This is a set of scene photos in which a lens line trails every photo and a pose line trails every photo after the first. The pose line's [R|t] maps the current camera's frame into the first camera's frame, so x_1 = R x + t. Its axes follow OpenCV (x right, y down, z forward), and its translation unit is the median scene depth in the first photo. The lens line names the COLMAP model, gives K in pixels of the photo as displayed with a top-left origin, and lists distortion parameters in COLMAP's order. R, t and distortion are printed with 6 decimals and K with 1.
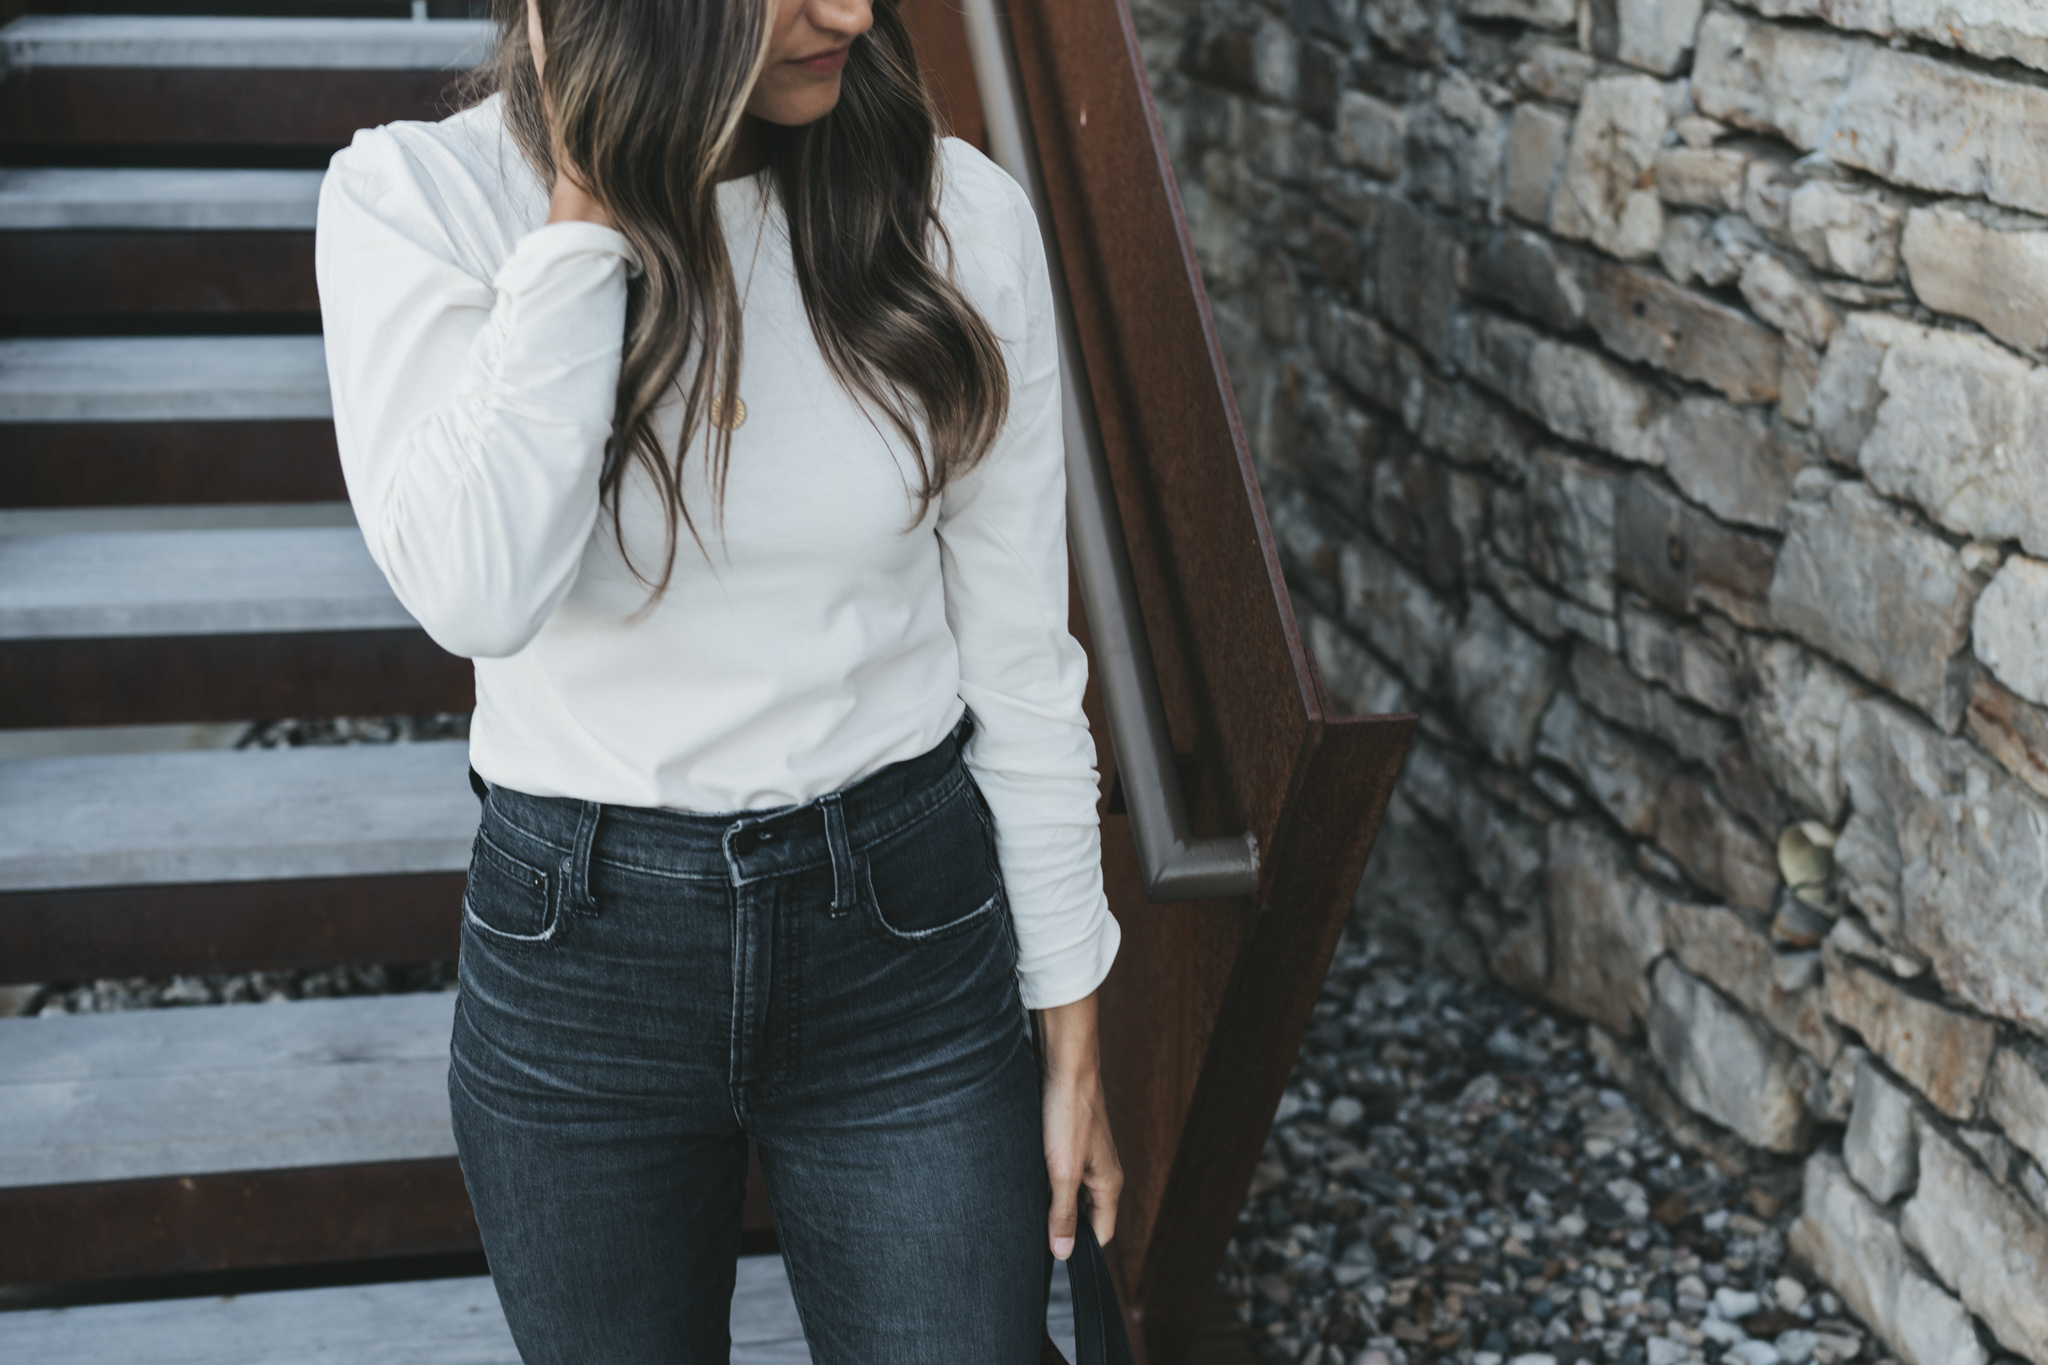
lens RADIAL K [[2508.6, 0, 973.7], [0, 2508.6, 706.7], [0, 0, 1]] dist [0.022661, 0.000000]
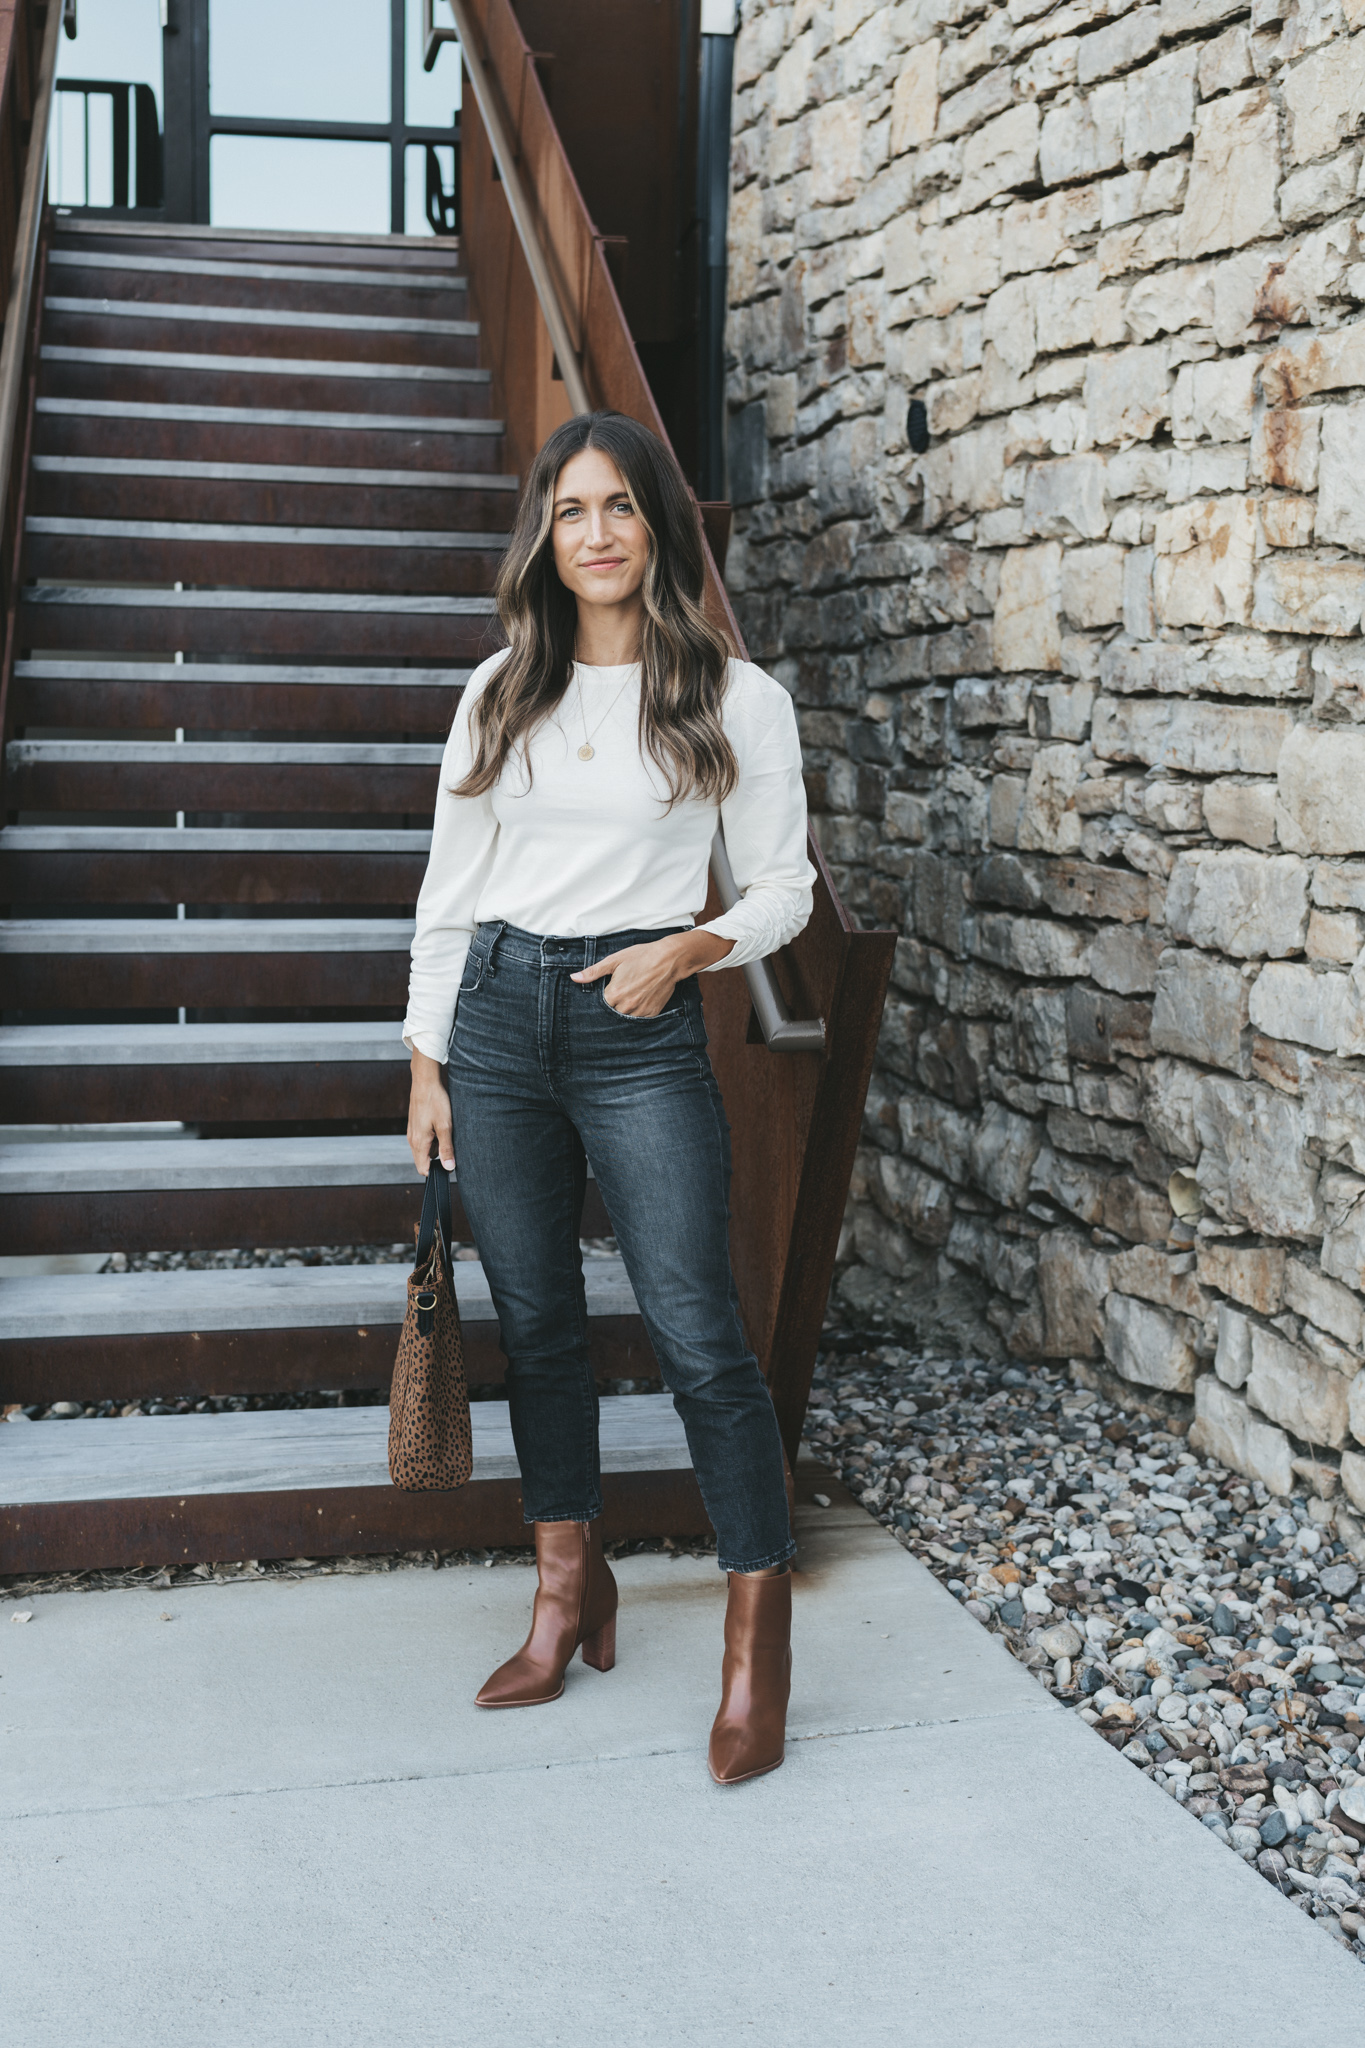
lens RADIAL K [[2508.6, 0, 545.9], [0, 2508.6, 968.3], [0, 0, 1]] dist [0.022661, 0.000000]
pose [[0.999918, -0.004681, -0.011887, -0.049319], [0.001574, 0.968515, -0.248950, 0.301723], [0.012678, 0.248911, 0.968443, -0.547377]]
